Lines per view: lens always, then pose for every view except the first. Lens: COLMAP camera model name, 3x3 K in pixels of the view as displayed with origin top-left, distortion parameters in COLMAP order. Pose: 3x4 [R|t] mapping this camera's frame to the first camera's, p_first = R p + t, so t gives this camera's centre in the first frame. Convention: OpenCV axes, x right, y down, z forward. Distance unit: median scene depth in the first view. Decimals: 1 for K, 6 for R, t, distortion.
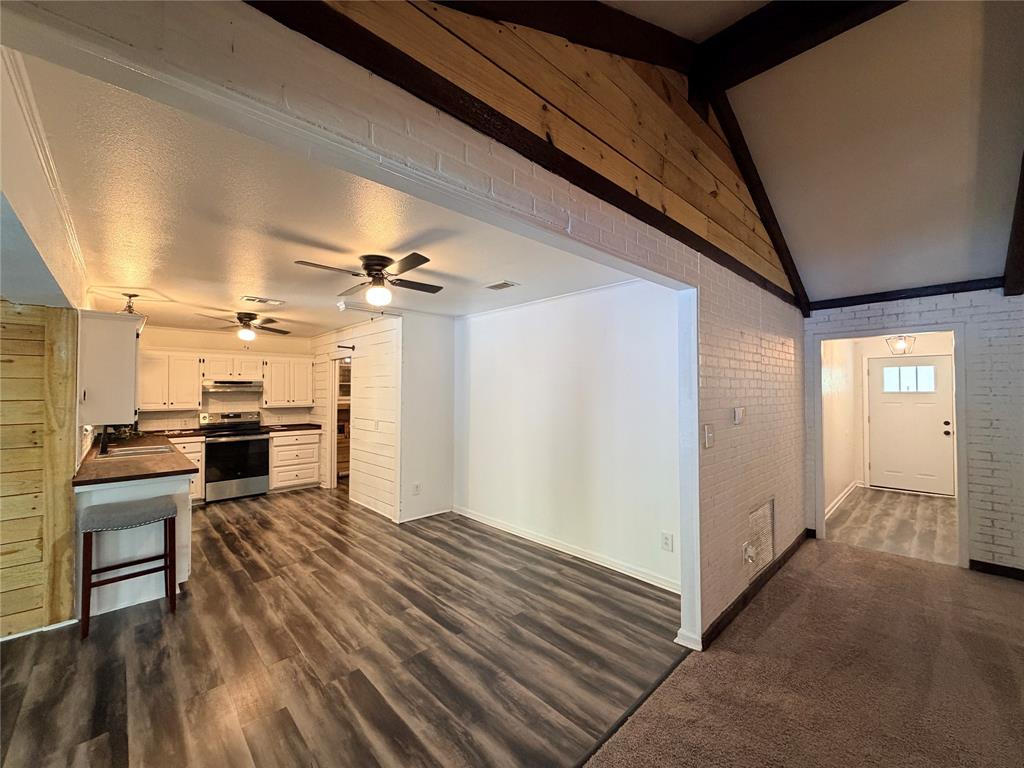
lens RADIAL K [[409.0, 0, 507.6], [0, 409.0, 383.3], [0, 0, 1]] dist [0.001943, 0.000112]
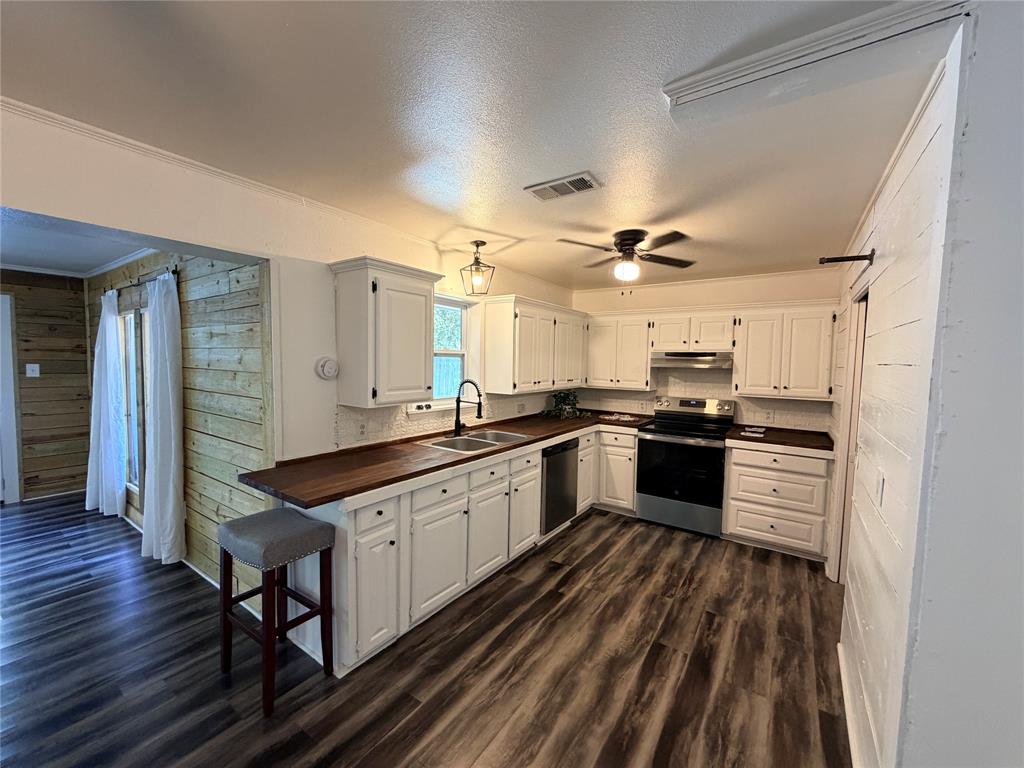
lens RADIAL K [[409.0, 0, 507.0], [0, 409.0, 384.1], [0, 0, 1]] dist [0.001943, 0.000112]
pose [[0.206067, 0.063826, -0.976454, -0.089796], [-0.000569, 0.997878, 0.065106, 0.003883], [0.978538, -0.012860, 0.205666, 0.689930]]
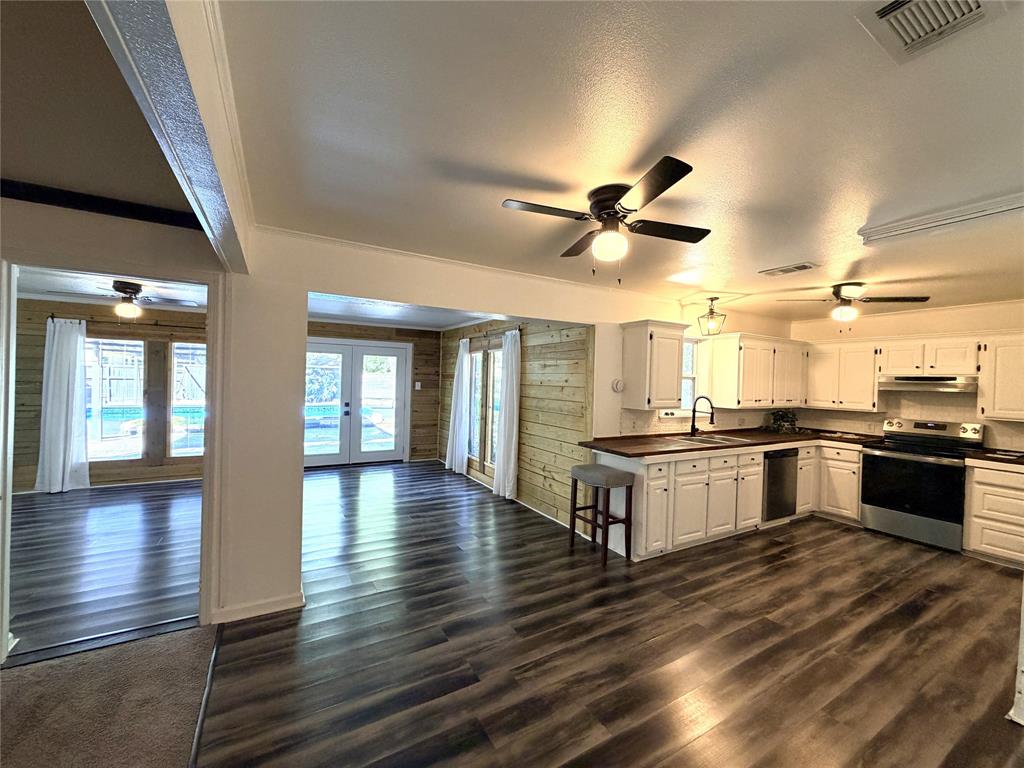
lens RADIAL K [[409.0, 0, 509.8], [0, 409.0, 384.9], [0, 0, 1]] dist [0.001943, 0.000112]
pose [[-0.224404, 0.010410, -0.974441, 0.226238], [-0.008039, 0.999889, 0.012533, 0.007033], [0.974463, 0.010646, -0.224295, 0.554992]]
